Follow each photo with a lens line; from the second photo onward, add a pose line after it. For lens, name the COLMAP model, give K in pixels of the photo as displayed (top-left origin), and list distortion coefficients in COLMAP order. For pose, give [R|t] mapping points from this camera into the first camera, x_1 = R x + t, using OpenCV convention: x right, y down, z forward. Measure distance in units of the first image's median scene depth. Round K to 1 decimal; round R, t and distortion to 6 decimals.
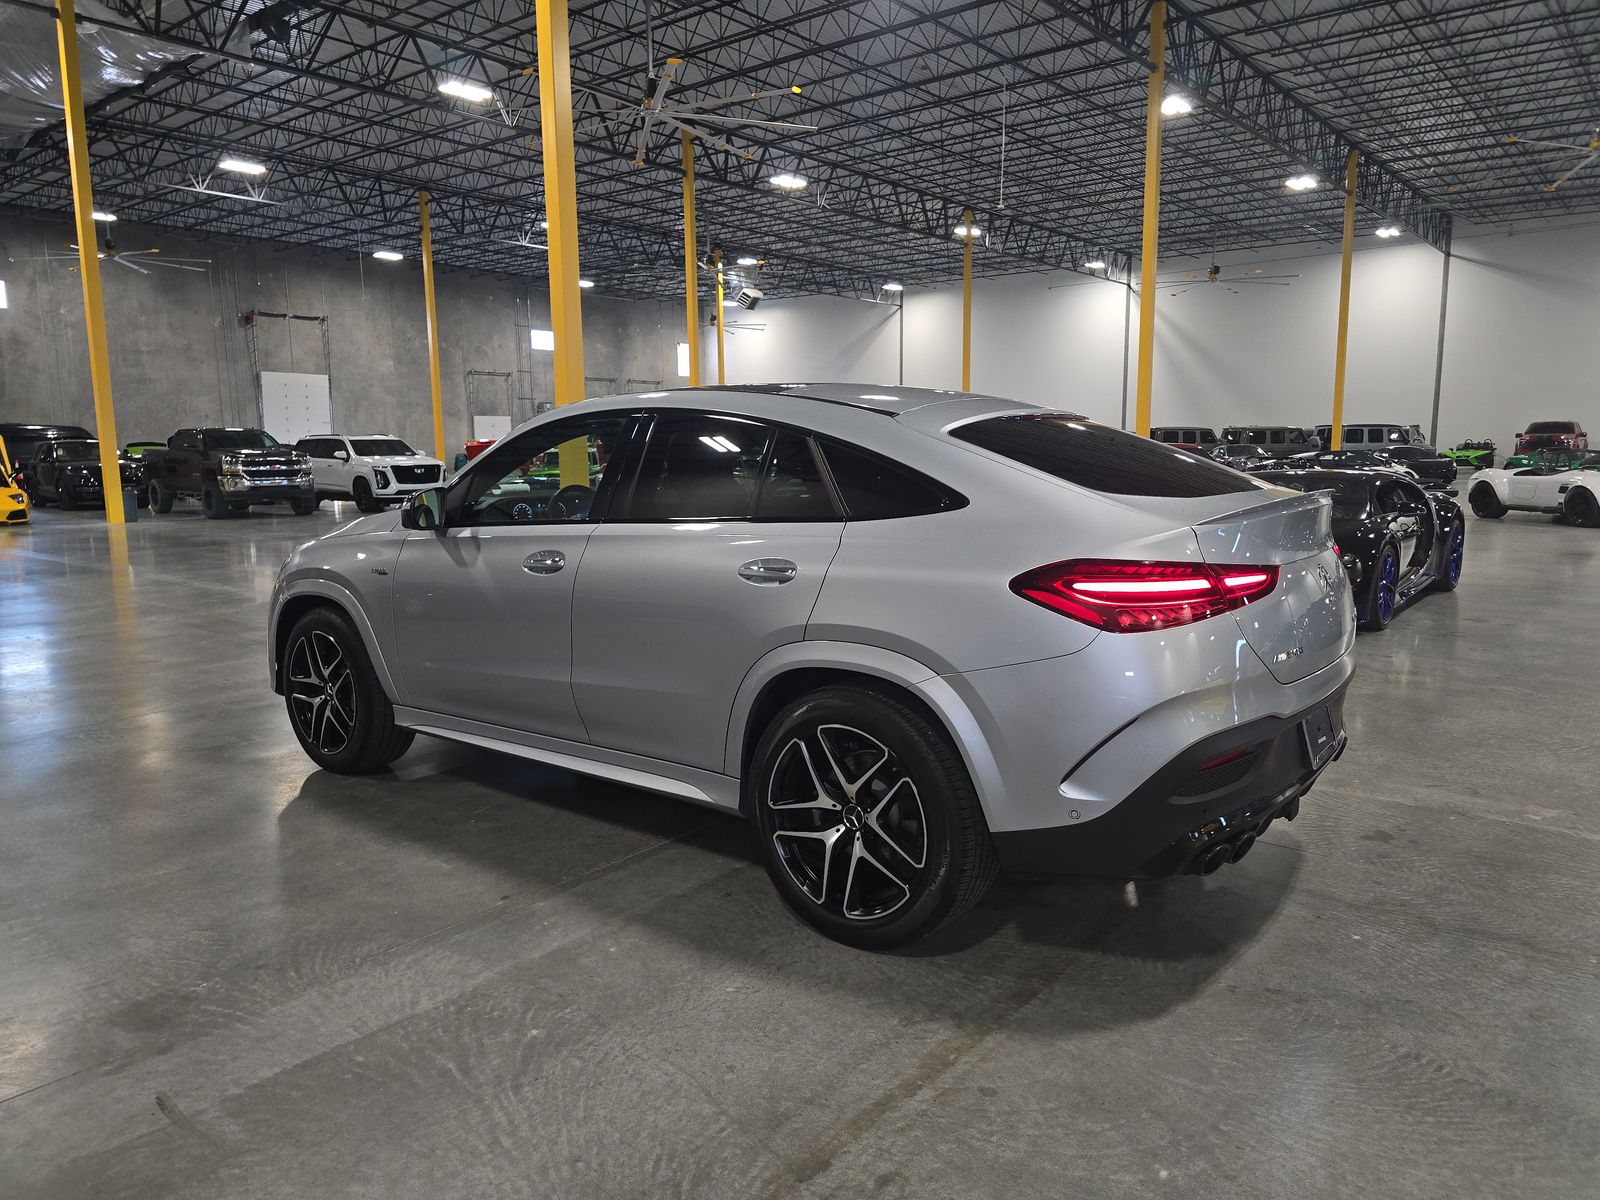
lens RADIAL K [[1070.8, 0, 795.4], [0, 1070.8, 604.7], [0, 0, 1]] dist [0.051597, -0.042650]
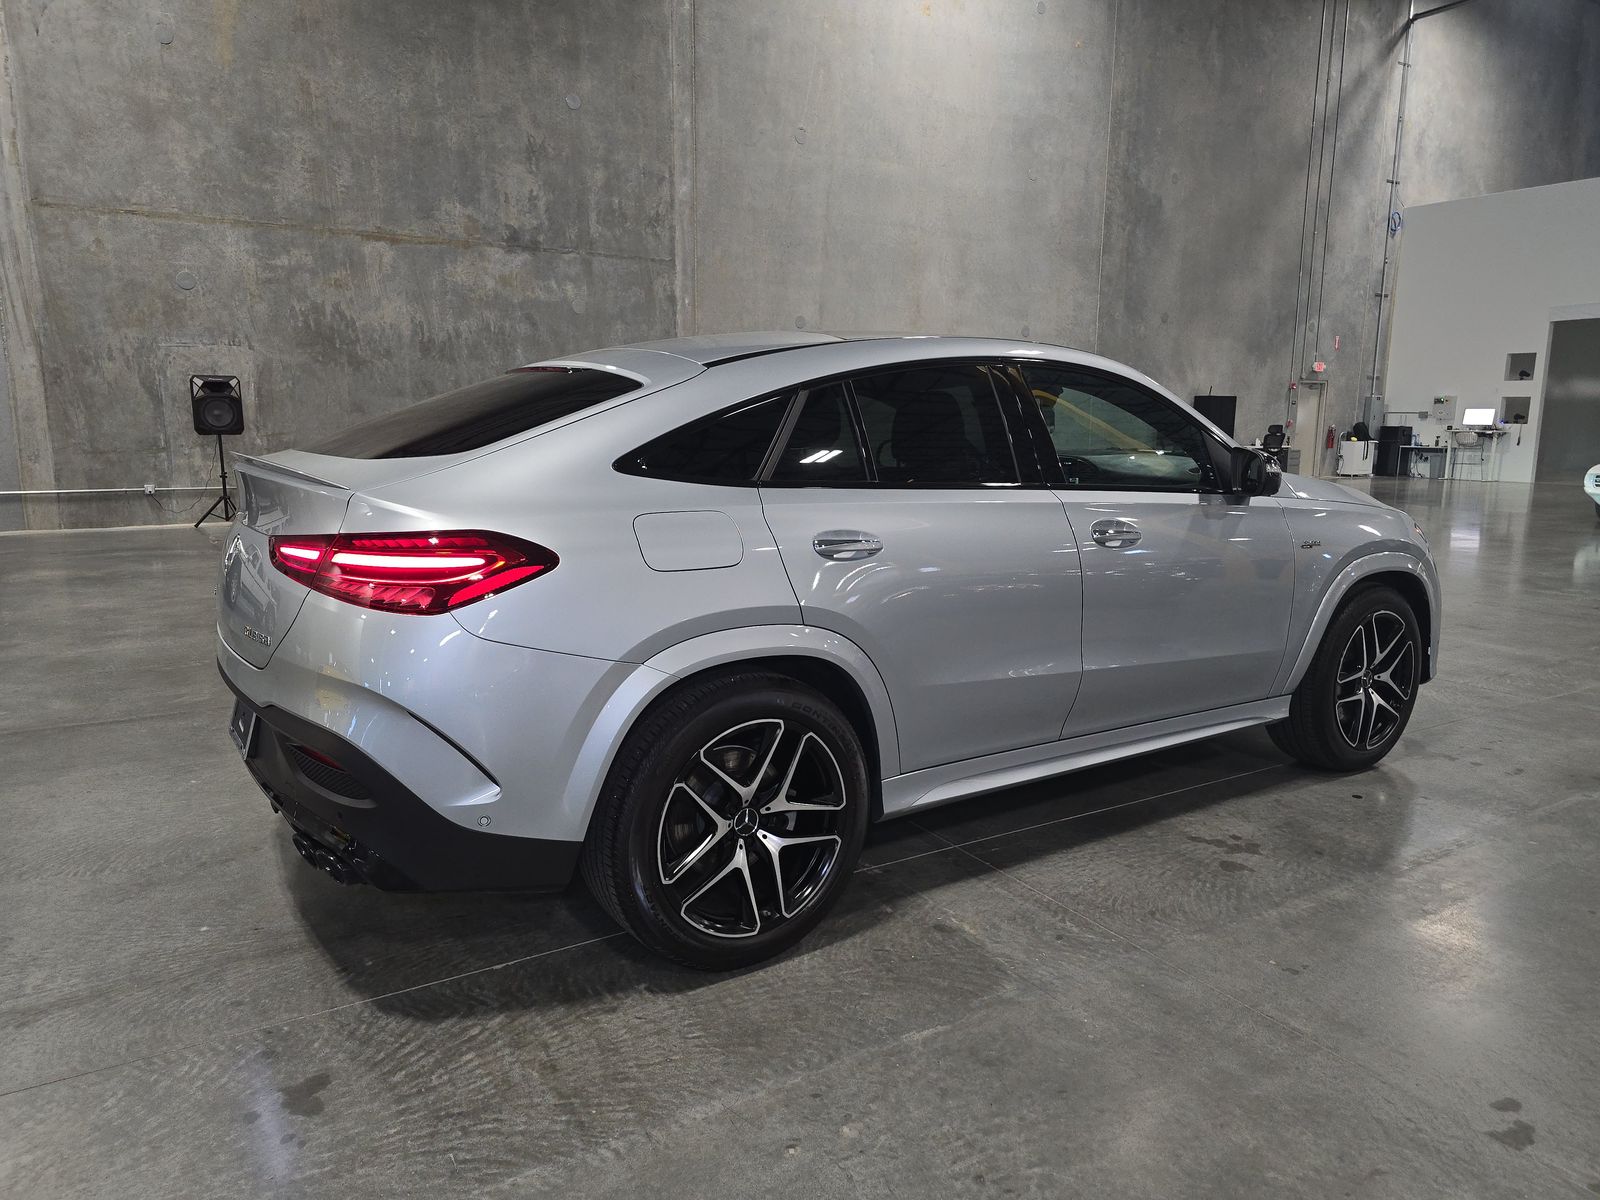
lens RADIAL K [[1070.8, 0, 795.4], [0, 1070.8, 604.7], [0, 0, 1]] dist [0.051597, -0.042650]
pose [[-0.320087, 0.177729, -0.930568, 0.093759], [-0.140844, 0.962403, 0.232255, -0.020251], [0.936860, 0.205407, -0.283020, 0.134349]]
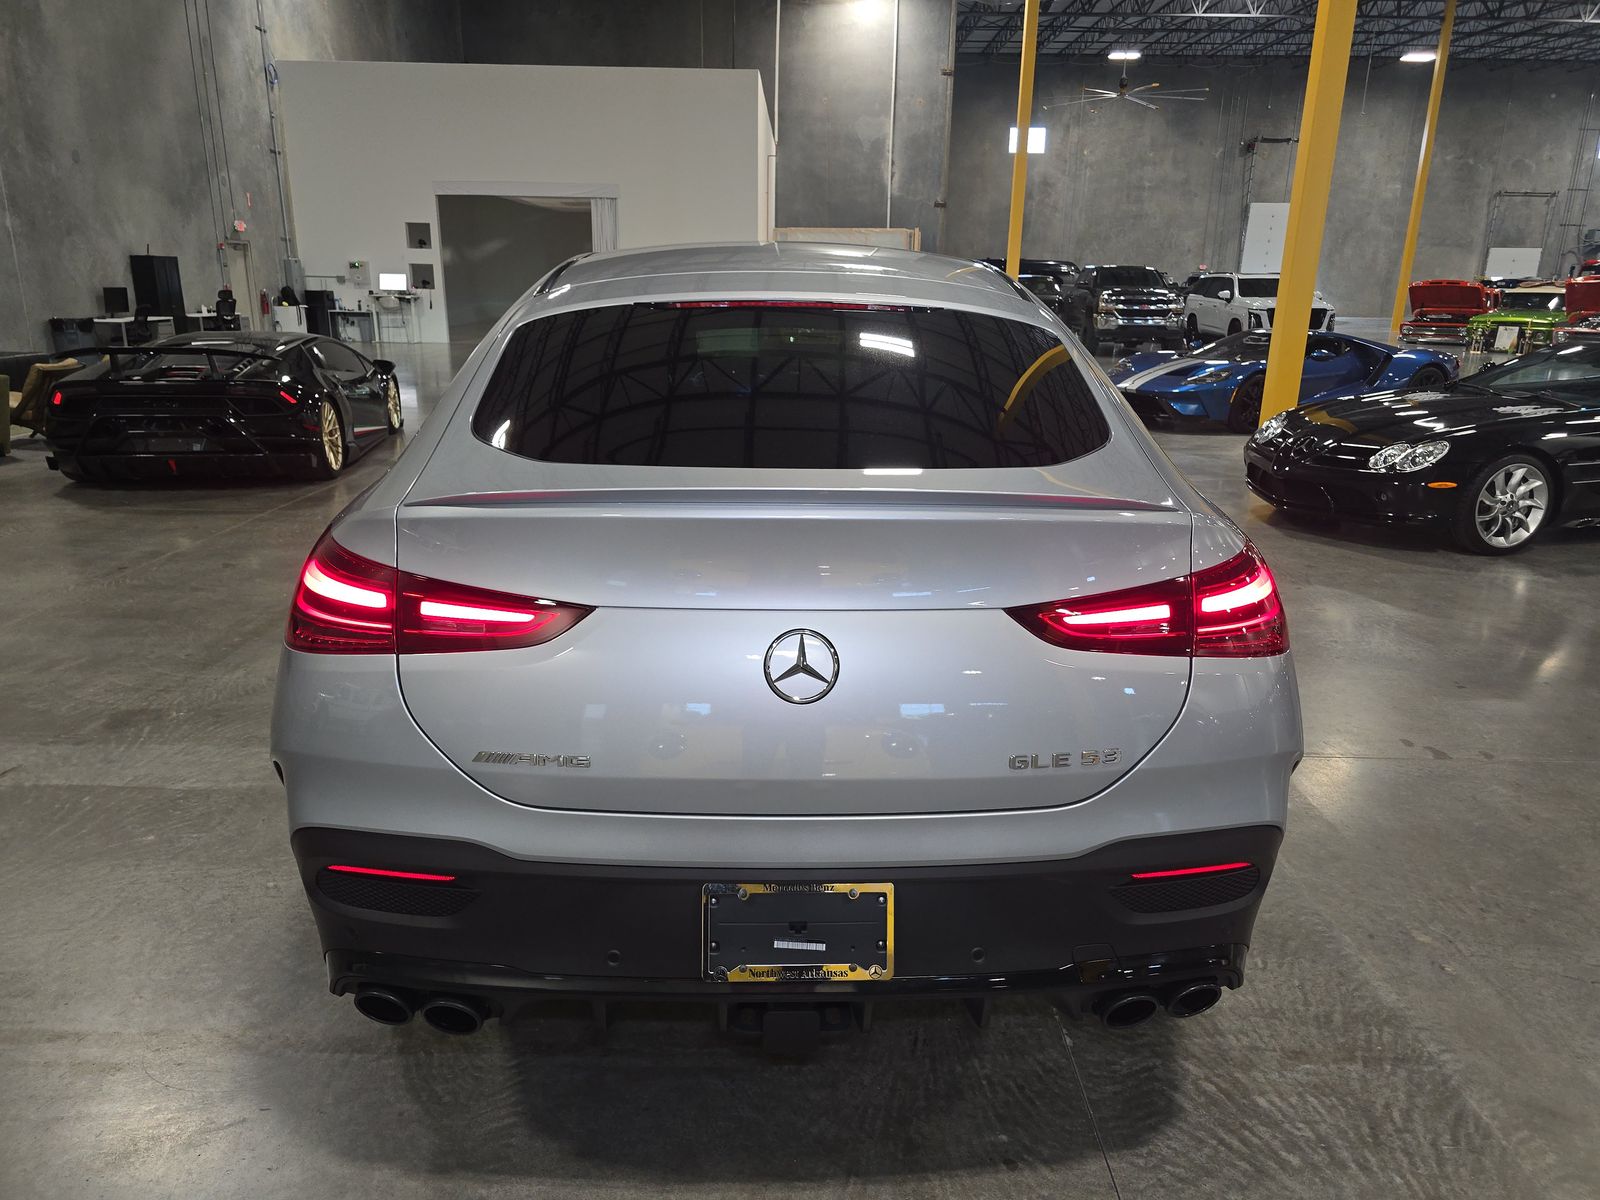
lens RADIAL K [[1070.8, 0, 795.4], [0, 1070.8, 604.7], [0, 0, 1]] dist [0.051597, -0.042650]
pose [[0.639849, 0.242964, -0.729083, 0.066850], [-0.134496, 0.969469, 0.205037, -0.011999], [0.756640, -0.033134, 0.652992, 0.052372]]
